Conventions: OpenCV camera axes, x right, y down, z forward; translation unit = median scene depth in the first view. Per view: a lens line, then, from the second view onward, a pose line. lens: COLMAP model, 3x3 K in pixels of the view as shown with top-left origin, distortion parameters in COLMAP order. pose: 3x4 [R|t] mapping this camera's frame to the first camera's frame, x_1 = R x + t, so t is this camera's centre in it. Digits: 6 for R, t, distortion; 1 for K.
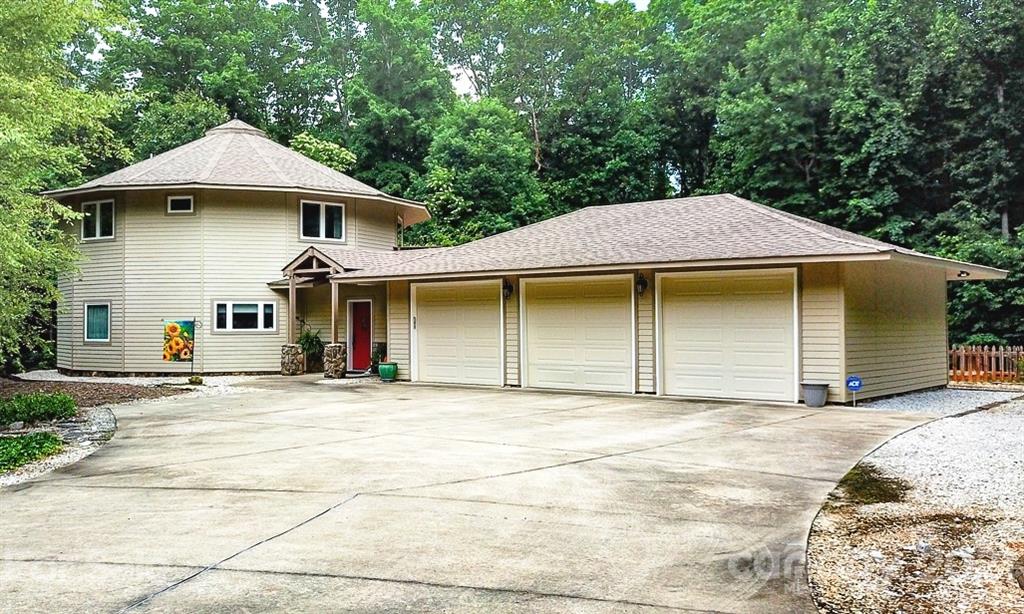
lens RADIAL K [[958.5, 0, 391.9], [0, 958.5, 309.4], [0, 0, 1]] dist [0.024884, -0.016972]
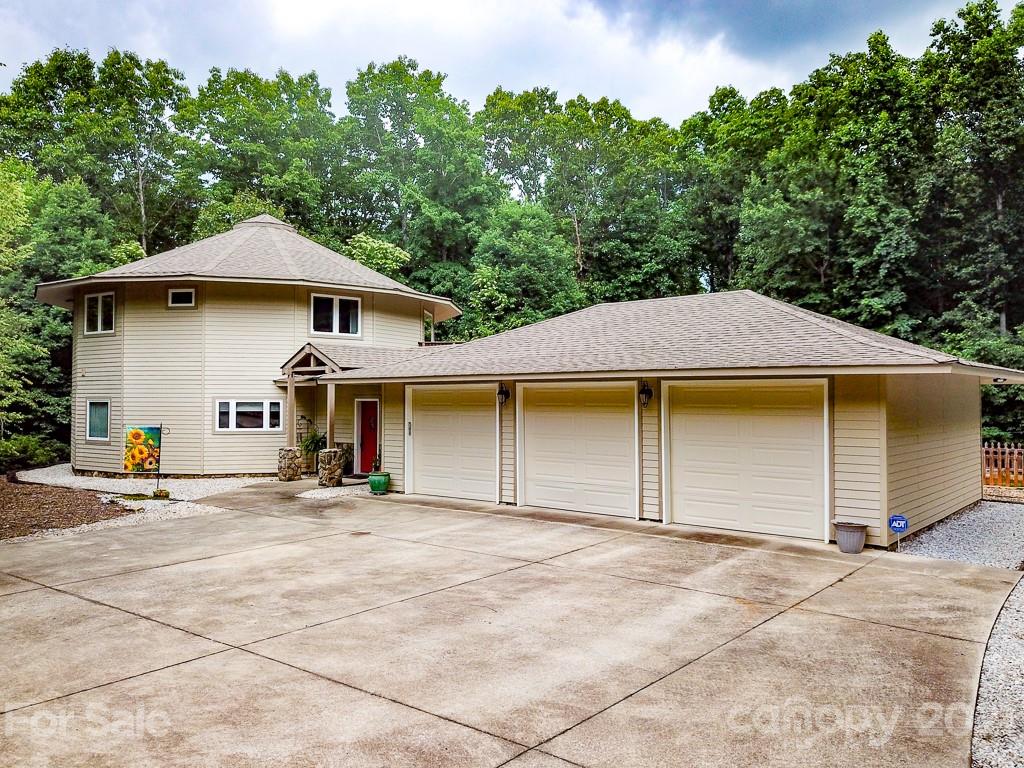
lens RADIAL K [[775.3, 0, 512.0], [0, 775.3, 384.0], [0, 0, 1]] dist [0.045186, -0.050649]
pose [[0.999283, 0.003336, 0.037718, 0.059767], [-0.003203, 0.999988, -0.003586, -0.016690], [-0.037729, 0.003462, 0.999282, 0.162840]]
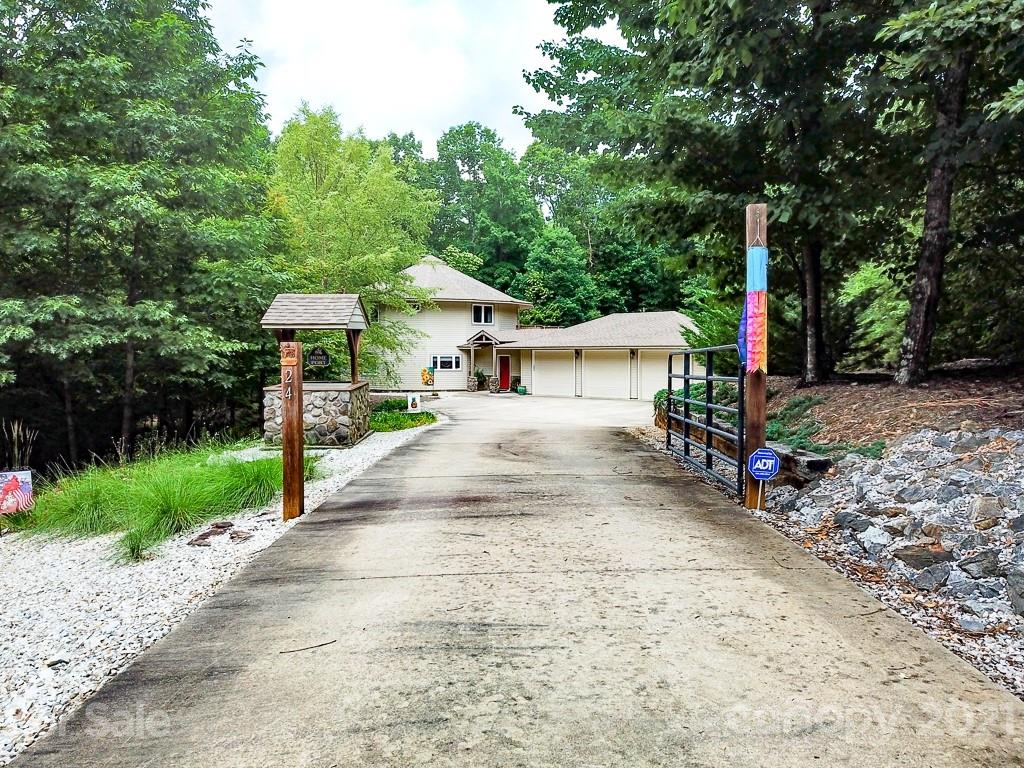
lens RADIAL K [[775.3, 0, 512.0], [0, 775.3, 384.0], [0, 0, 1]] dist [0.045186, -0.050649]
pose [[0.998740, -0.002206, 0.050135, -0.074083], [-0.000834, 0.998165, 0.060549, -0.035967], [-0.050177, -0.060515, 0.996905, -0.491912]]
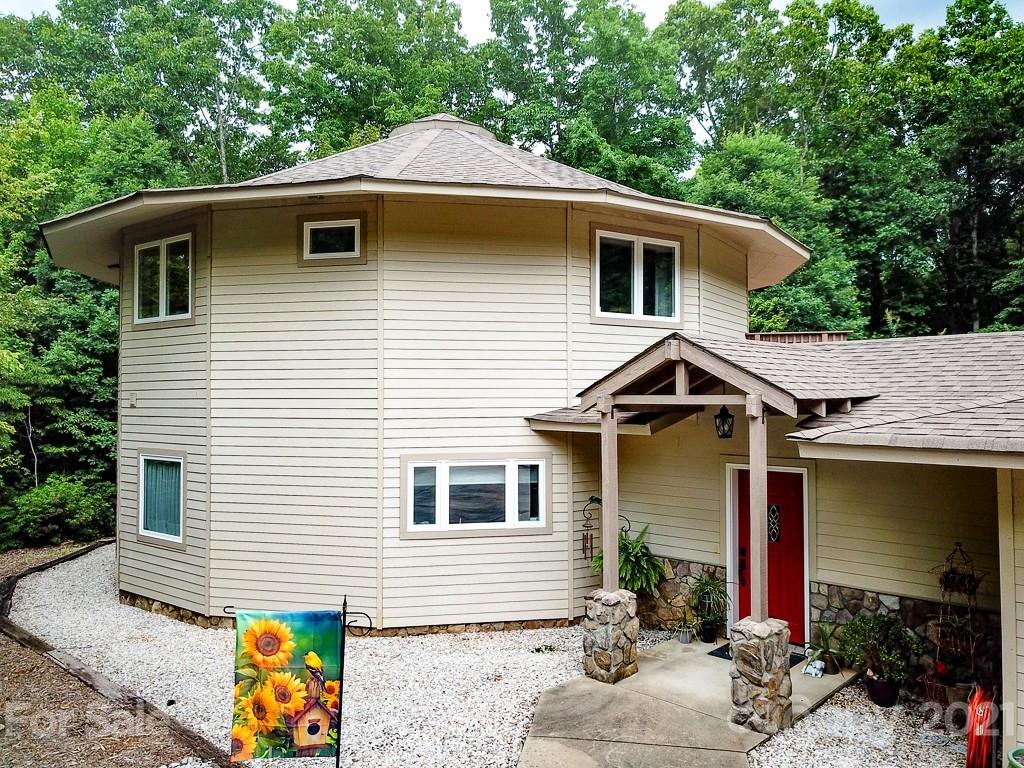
lens RADIAL K [[784.7, 0, 510.5], [0, 784.7, 373.5], [0, 0, 1]] dist [0.006427, -0.004433]
pose [[0.999088, -0.004294, -0.042483, -0.094119], [0.003741, 0.999907, -0.013091, -0.032944], [0.042535, 0.012920, 0.999011, 0.491330]]
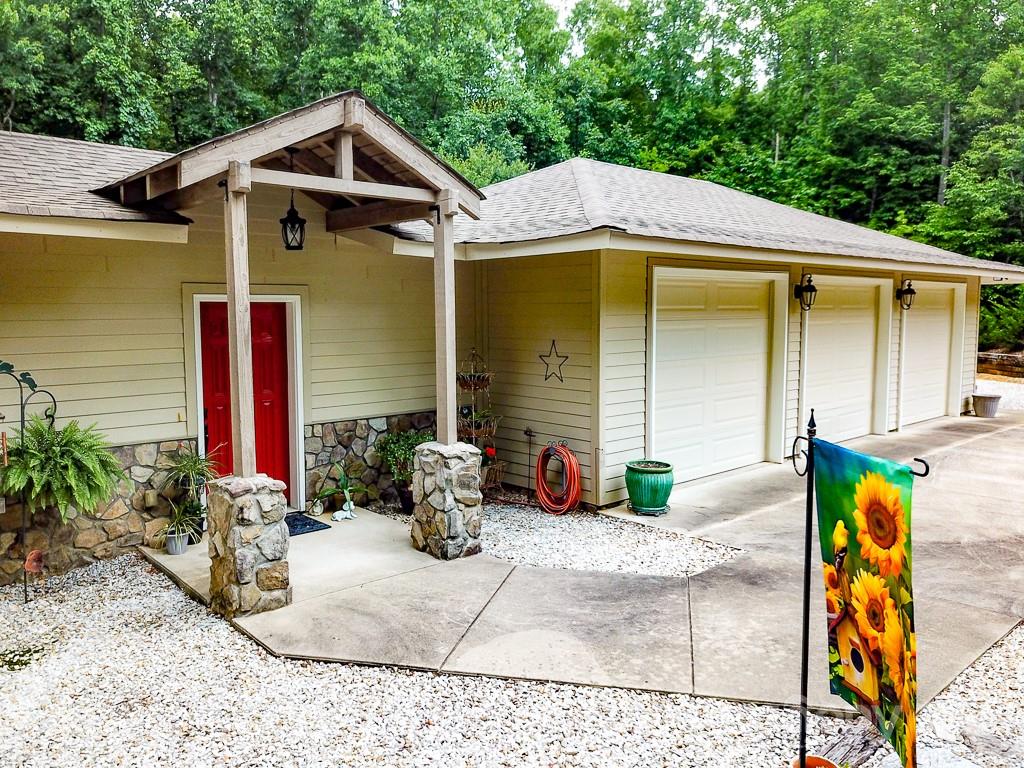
lens RADIAL K [[787.0, 0, 518.8], [0, 787.0, 379.1], [0, 0, 1]] dist [0.025410, 0.008259]
pose [[0.086177, -0.085802, 0.992578, -0.211733], [-0.012387, 0.996115, 0.087183, -0.004602], [-0.996203, -0.019808, 0.084779, 0.655470]]
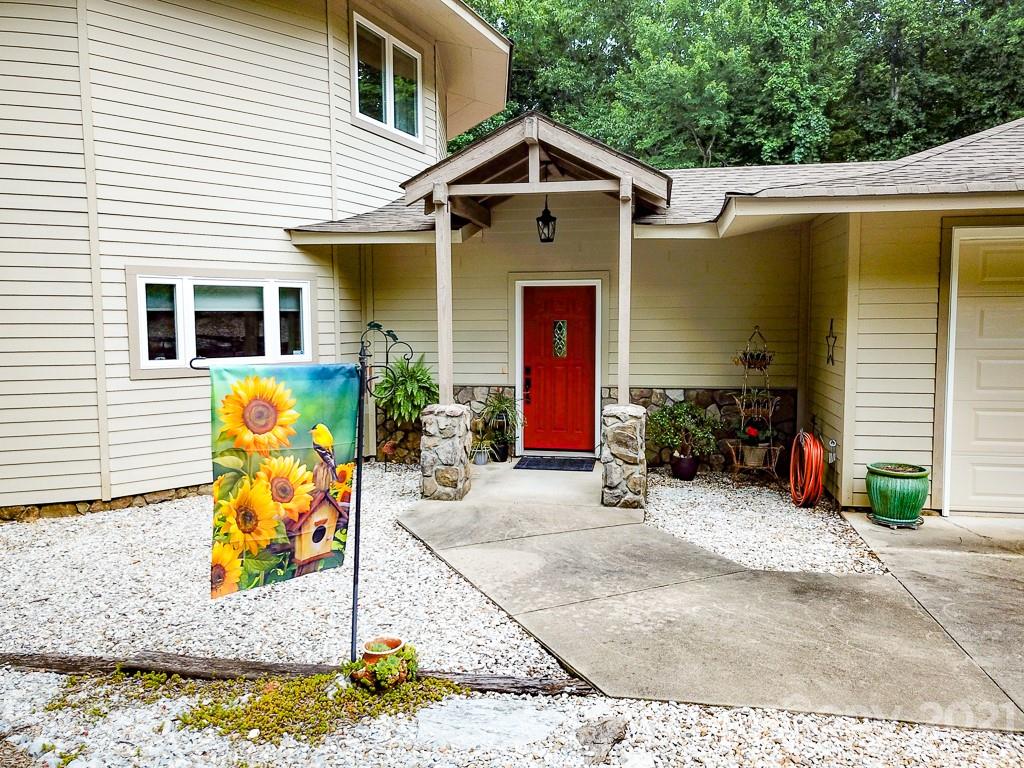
lens RADIAL K [[775.3, 0, 512.0], [0, 775.3, 384.0], [0, 0, 1]] dist [0.045186, -0.050649]
pose [[0.848444, -0.048152, 0.527090, -0.165927], [-0.006332, 0.994858, 0.101078, 0.000461], [-0.529247, -0.089097, 0.843777, 0.539561]]
